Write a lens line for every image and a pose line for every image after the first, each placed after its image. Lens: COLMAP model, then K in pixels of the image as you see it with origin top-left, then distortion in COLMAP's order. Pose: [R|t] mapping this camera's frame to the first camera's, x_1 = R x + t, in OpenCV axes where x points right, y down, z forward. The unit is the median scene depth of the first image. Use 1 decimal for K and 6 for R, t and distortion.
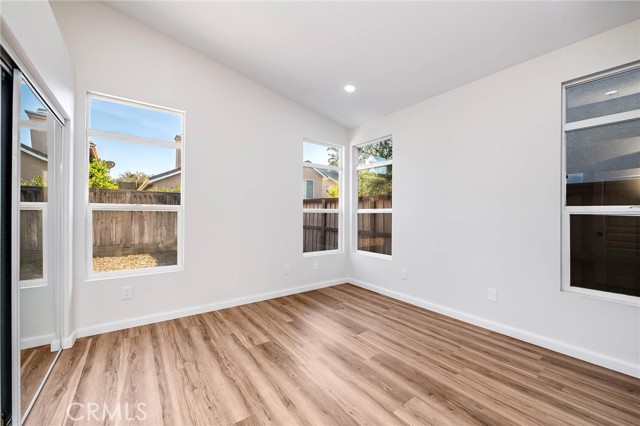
lens RADIAL K [[252.8, 0, 319.9], [0, 252.8, 215.2], [0, 0, 1]] dist [-0.001863, -0.000074]
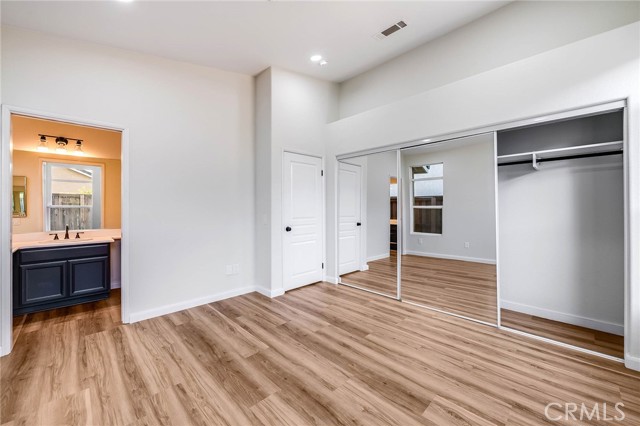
lens RADIAL K [[252.8, 0, 320.1], [0, 252.8, 207.7], [0, 0, 1]] dist [-0.001863, -0.000074]
pose [[-0.990355, -0.004655, -0.138475, 0.166810], [-0.004606, 0.999989, -0.000673, -0.001559], [0.138477, -0.000029, -0.990366, 1.960277]]
